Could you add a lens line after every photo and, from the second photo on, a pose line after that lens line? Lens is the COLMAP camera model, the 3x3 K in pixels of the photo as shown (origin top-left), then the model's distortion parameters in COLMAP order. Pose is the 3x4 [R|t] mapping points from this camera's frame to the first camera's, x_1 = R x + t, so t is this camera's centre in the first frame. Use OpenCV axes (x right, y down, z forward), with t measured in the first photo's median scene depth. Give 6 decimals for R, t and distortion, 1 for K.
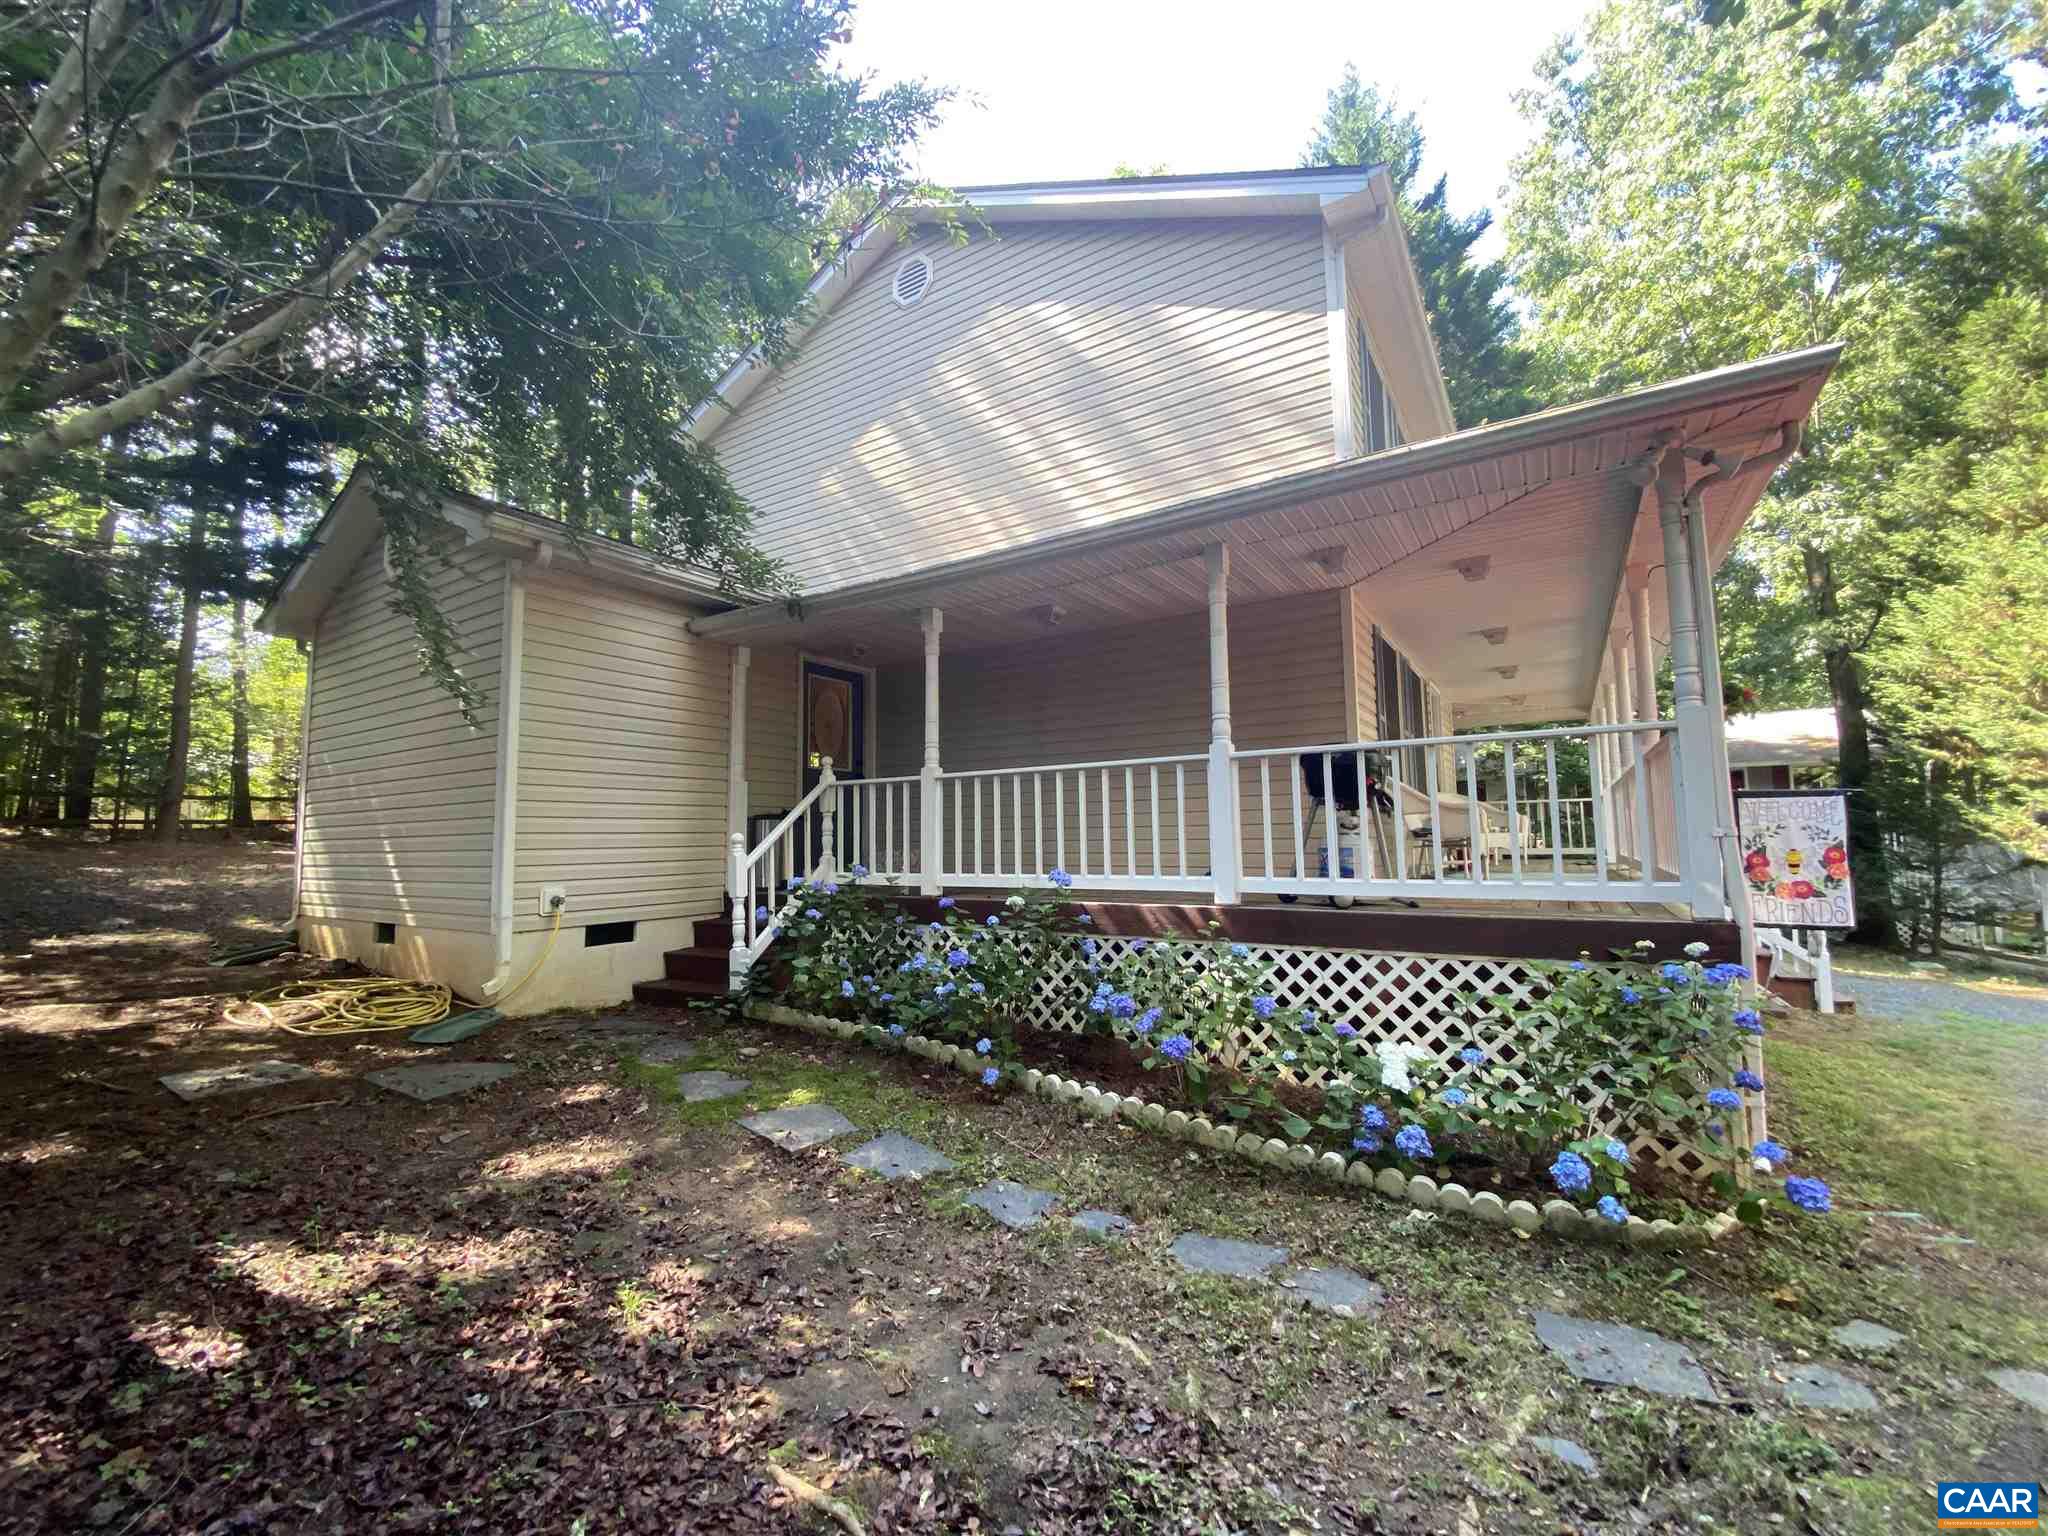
lens RADIAL K [[834.3, 0, 1023.0], [0, 834.3, 774.8], [0, 0, 1]] dist [0.006675, -0.013279]
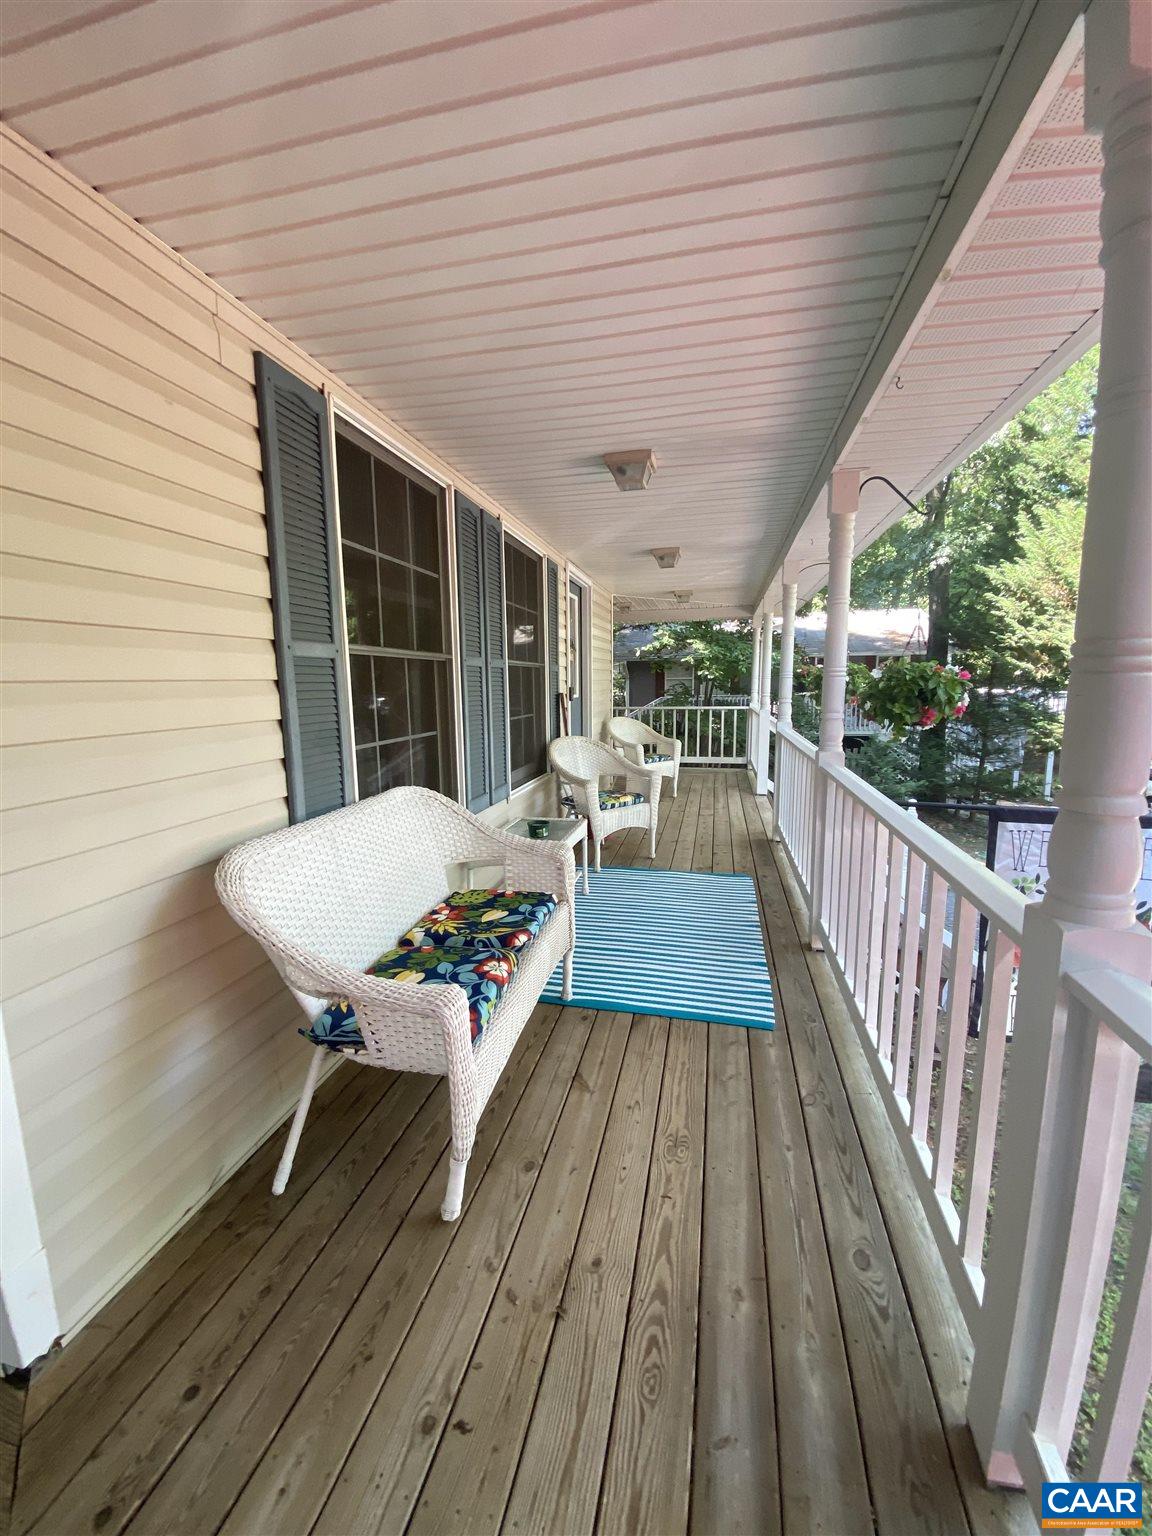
lens RADIAL K [[625.7, 0, 567.1], [0, 625.7, 772.2], [0, 0, 1]] dist [0.006675, -0.013279]
pose [[0.942831, -0.041878, 0.330629, 0.257484], [-0.033017, 0.975456, 0.217707, -0.048374], [-0.331631, -0.216177, 0.918307, 0.410058]]
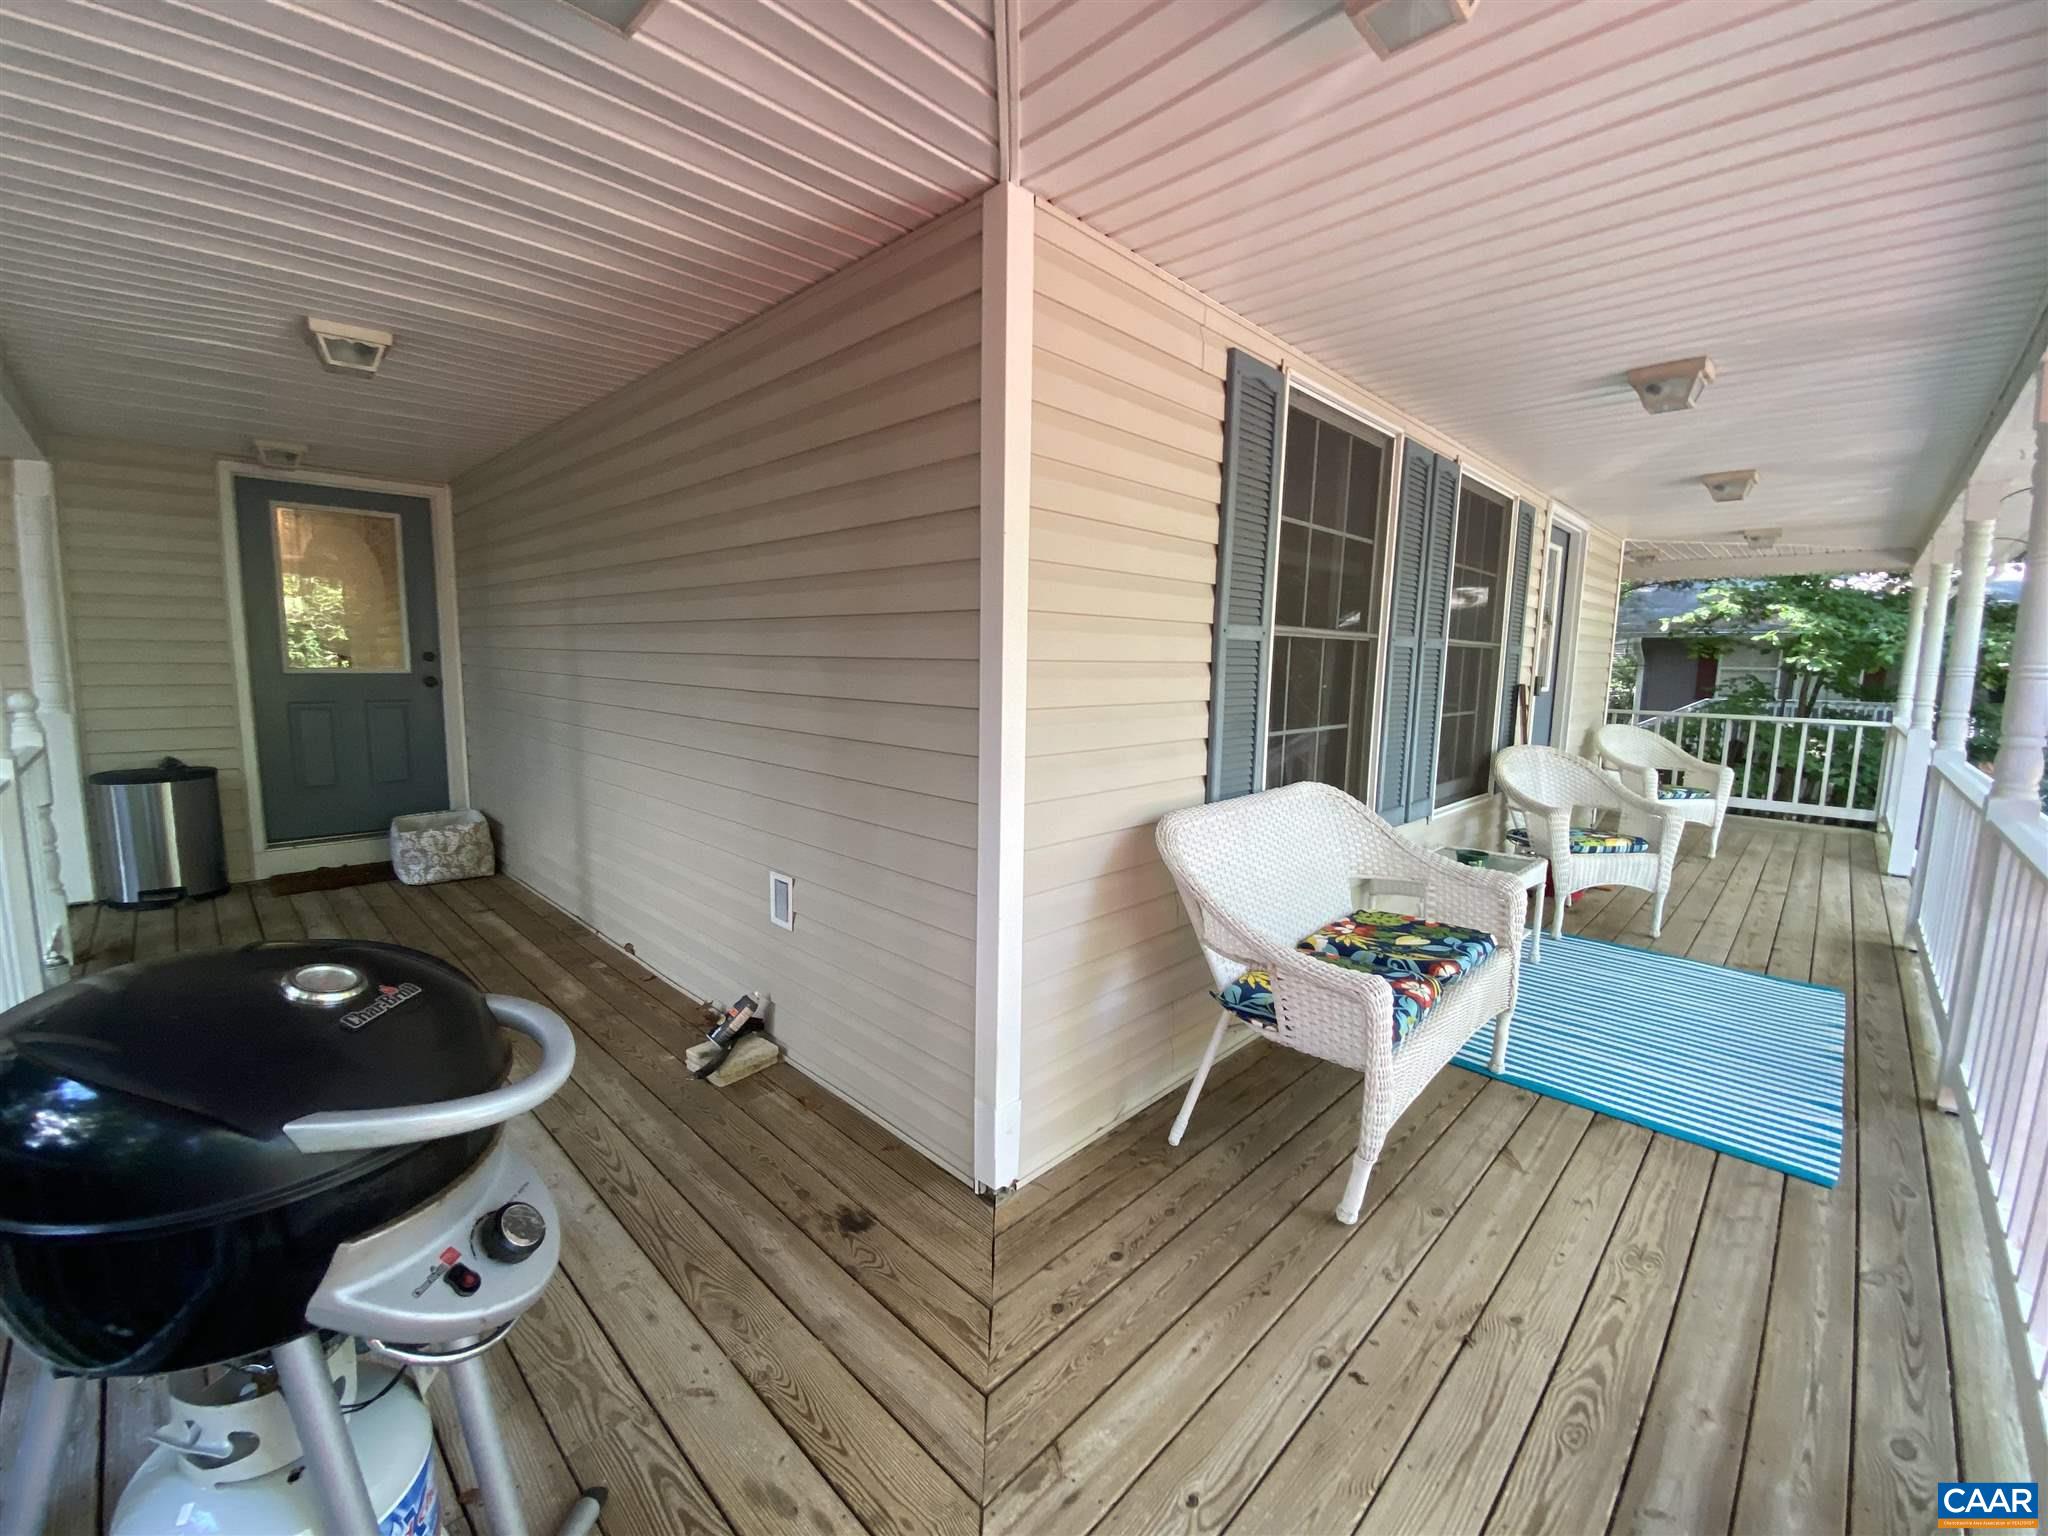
lens RADIAL K [[834.3, 0, 1016.1], [0, 834.3, 760.6], [0, 0, 1]] dist [0.006675, -0.013279]
pose [[0.978337, 0.060347, -0.198029, 0.240562], [-0.017643, 0.977394, 0.210688, -0.052662], [0.206267, -0.202630, 0.957285, 0.371211]]
